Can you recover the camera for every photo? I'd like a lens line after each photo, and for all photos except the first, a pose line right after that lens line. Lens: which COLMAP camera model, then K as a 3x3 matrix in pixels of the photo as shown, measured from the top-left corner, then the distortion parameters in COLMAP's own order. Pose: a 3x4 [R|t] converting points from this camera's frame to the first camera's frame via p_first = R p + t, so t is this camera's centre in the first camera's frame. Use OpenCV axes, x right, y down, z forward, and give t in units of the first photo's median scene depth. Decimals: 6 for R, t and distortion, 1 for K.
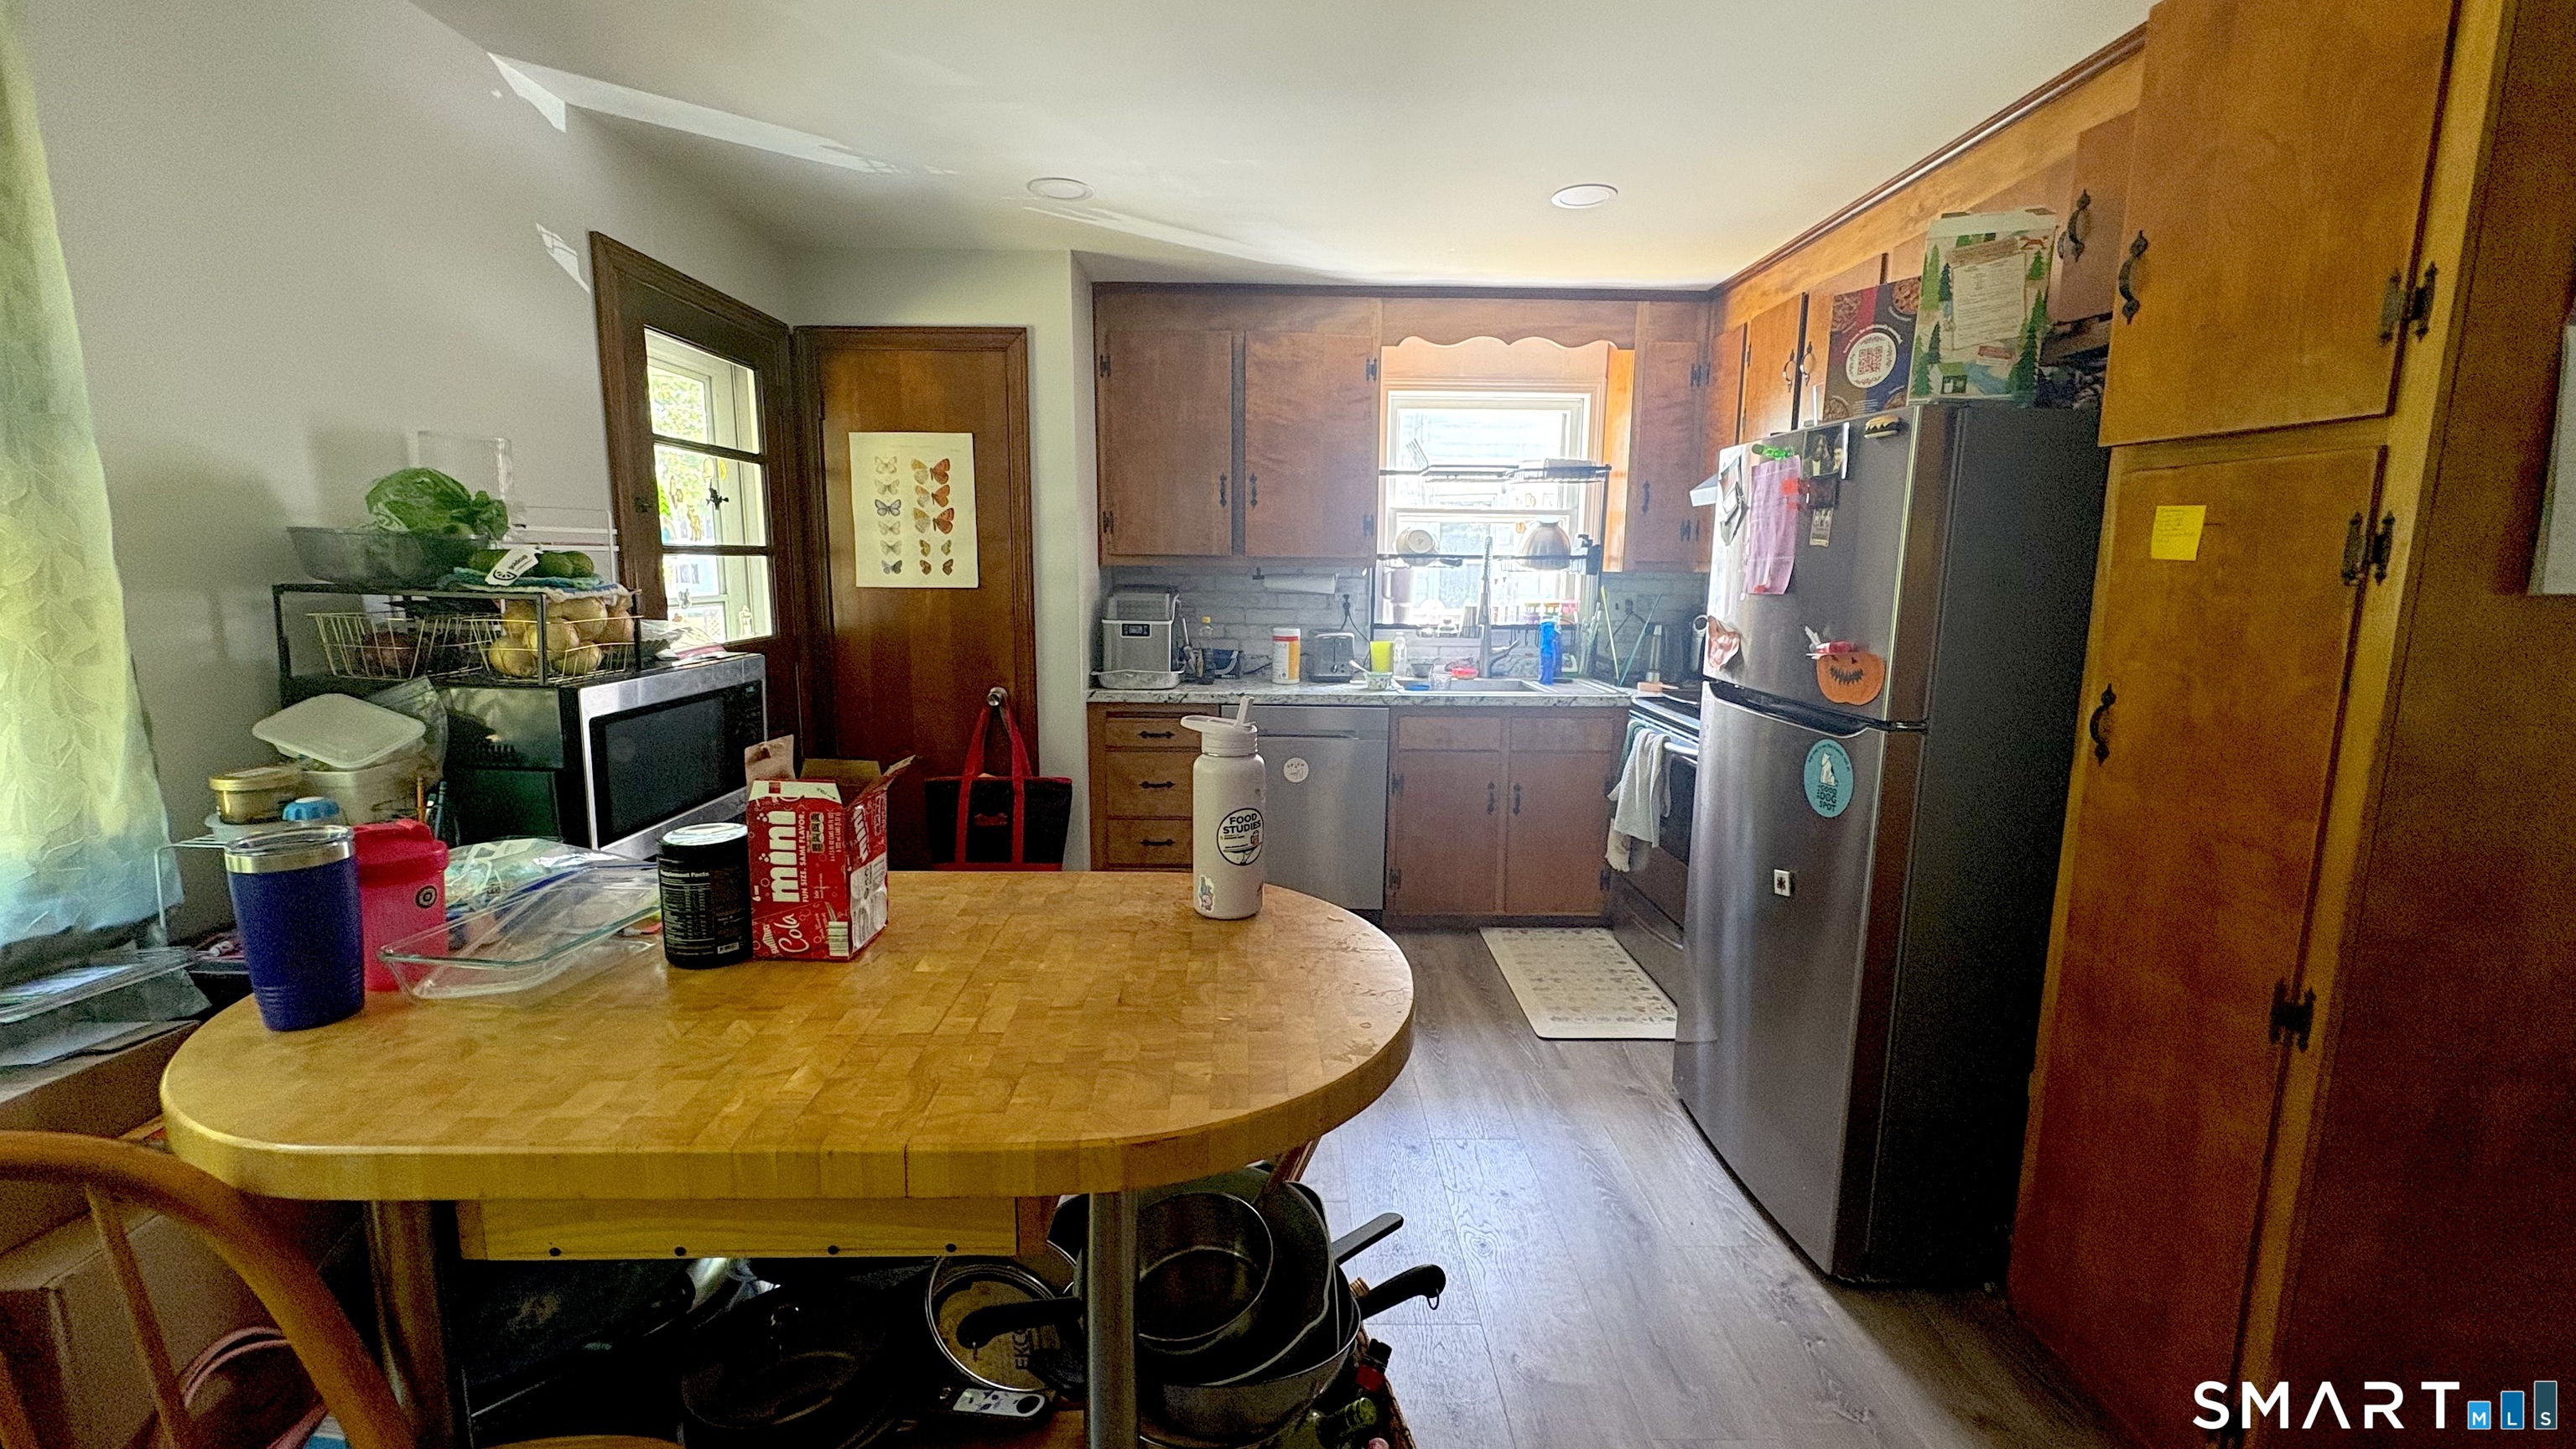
lens RADIAL K [[1045.1, 0, 1307.9], [0, 1045.1, 724.3], [0, 0, 1]] dist [-0.001103, -0.000115]
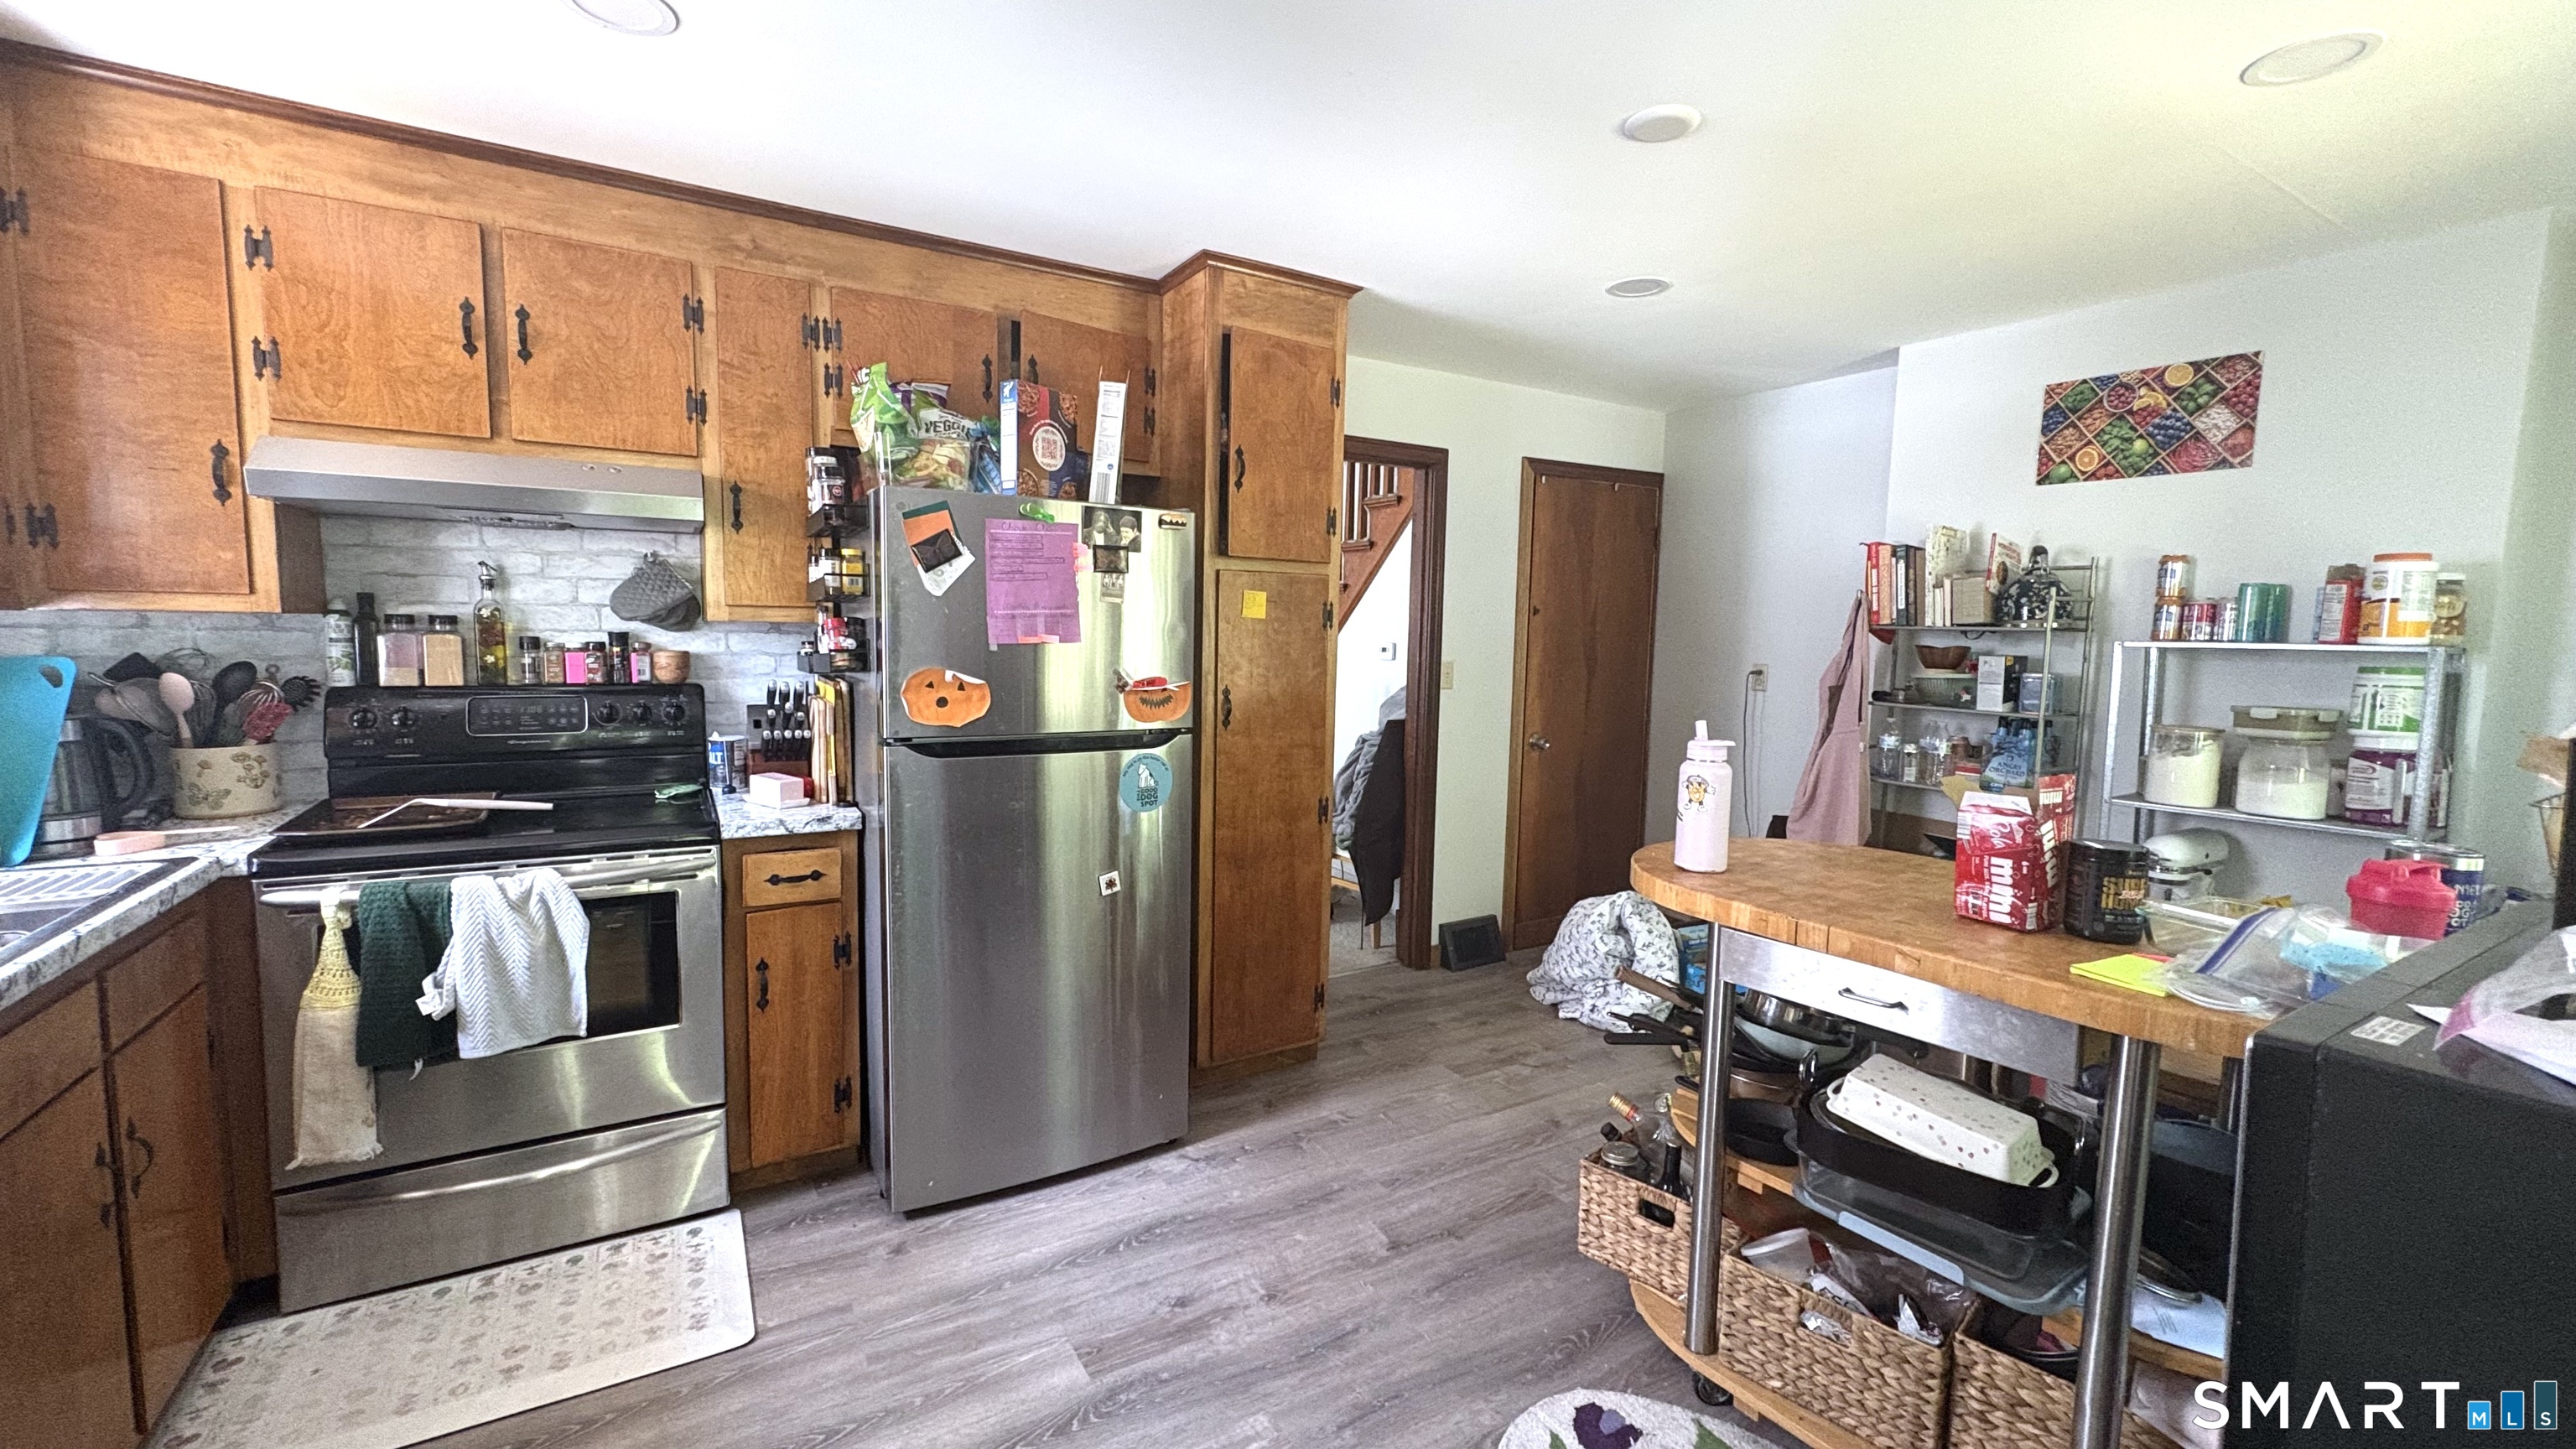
lens RADIAL K [[1045.1, 0, 1307.9], [0, 1045.1, 724.3], [0, 0, 1]] dist [-0.001103, -0.000115]
pose [[-0.499266, -0.107898, 0.859704, -0.968827], [0.101533, 0.978094, 0.181721, -0.316810], [-0.860479, 0.178016, -0.477374, 1.937714]]
